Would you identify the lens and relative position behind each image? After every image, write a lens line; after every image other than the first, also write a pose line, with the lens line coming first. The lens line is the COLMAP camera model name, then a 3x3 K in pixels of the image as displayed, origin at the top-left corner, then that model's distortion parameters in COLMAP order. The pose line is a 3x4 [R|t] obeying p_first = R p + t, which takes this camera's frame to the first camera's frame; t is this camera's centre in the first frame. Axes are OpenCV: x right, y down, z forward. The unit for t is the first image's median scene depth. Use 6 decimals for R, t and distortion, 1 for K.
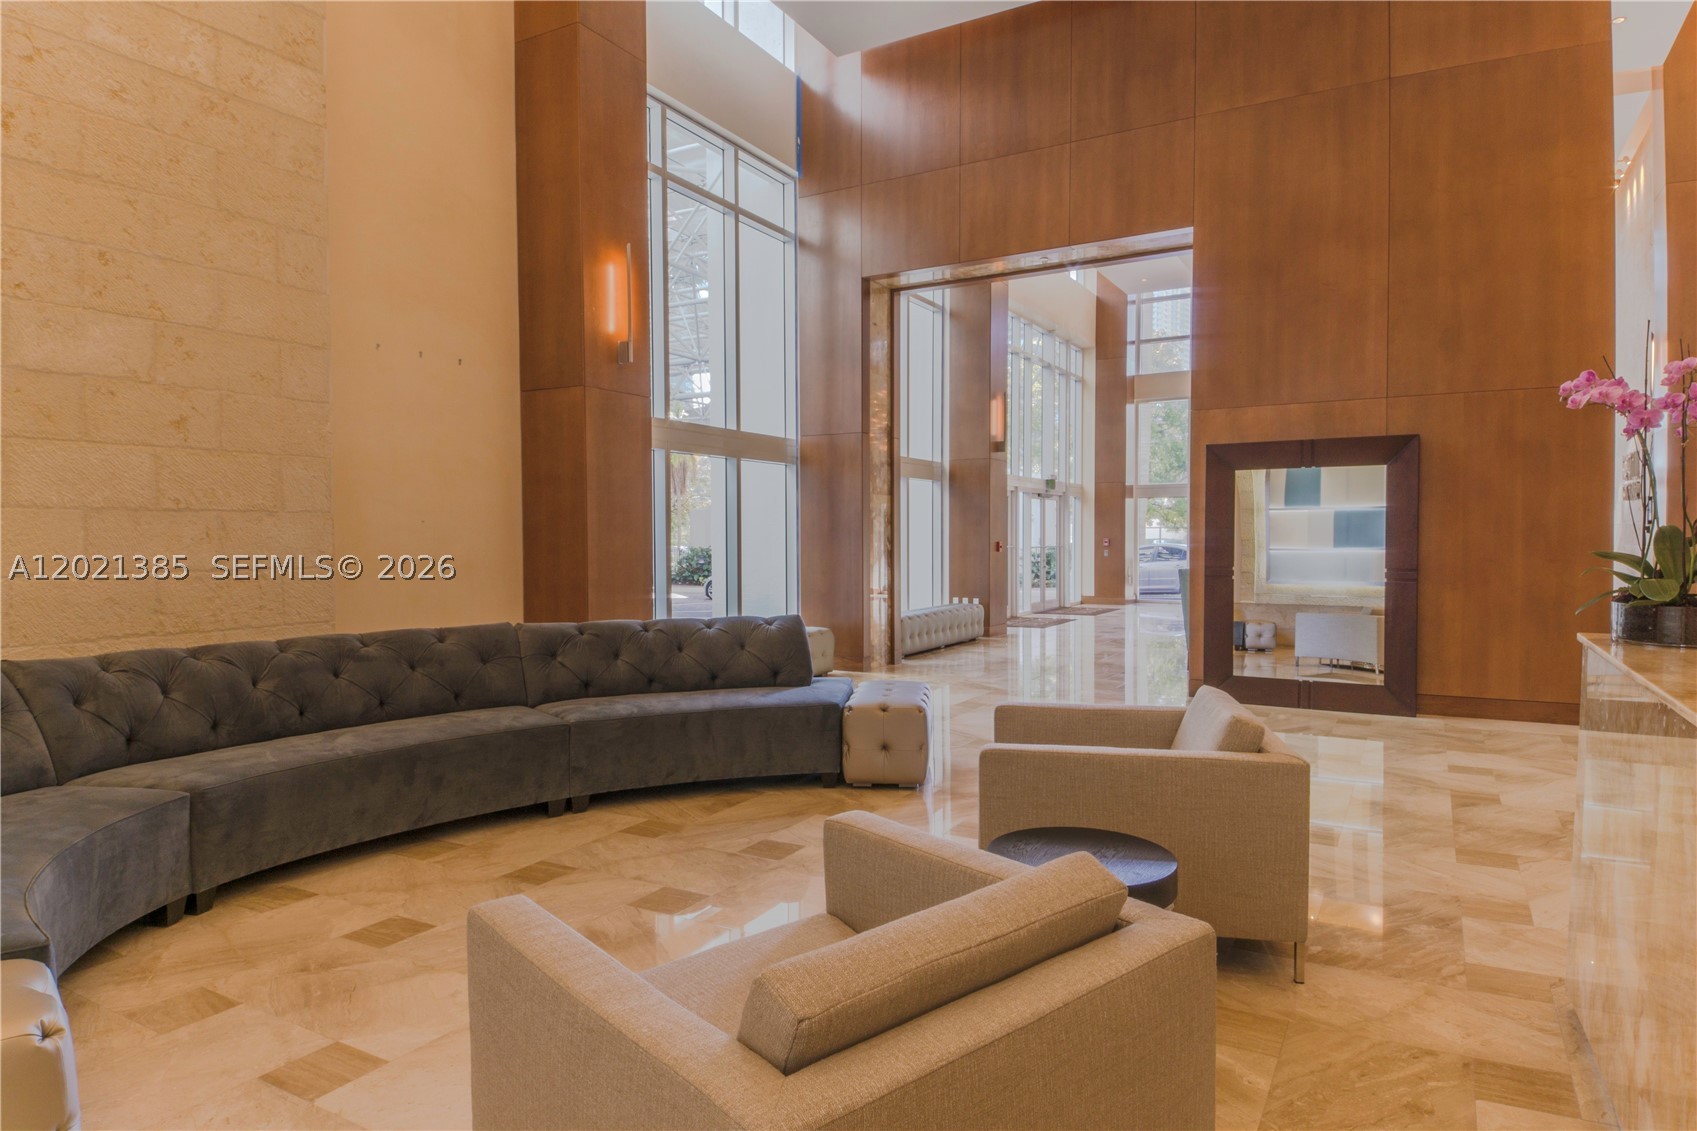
lens RADIAL K [[993.7, 0, 842.9], [0, 993.7, 564.0], [0, 0, 1]] dist [0.001918, -0.000261]
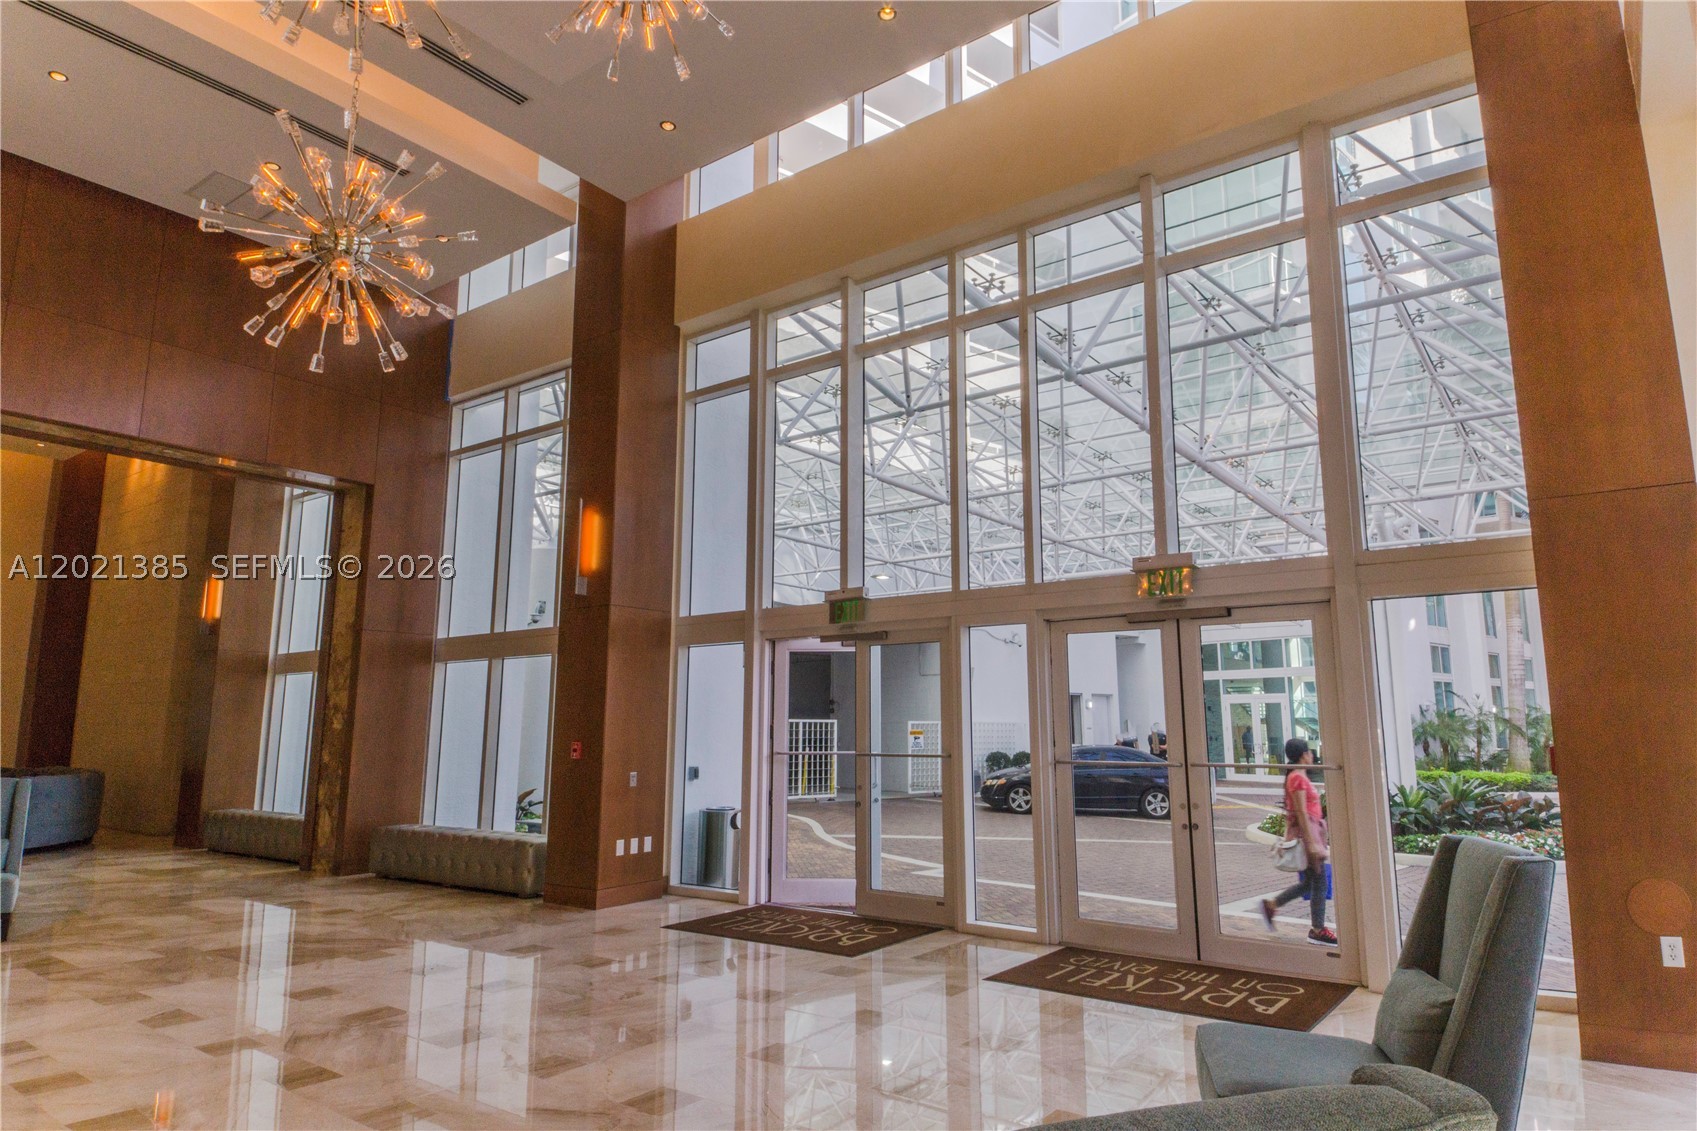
lens RADIAL K [[993.7, 0, 842.9], [0, 993.7, 564.0], [0, 0, 1]] dist [0.001918, -0.000261]
pose [[-0.137222, -0.171626, -0.975559, 0.896792], [-0.040643, 0.985021, -0.167574, -0.043011], [0.989706, 0.016654, -0.142142, 1.510127]]
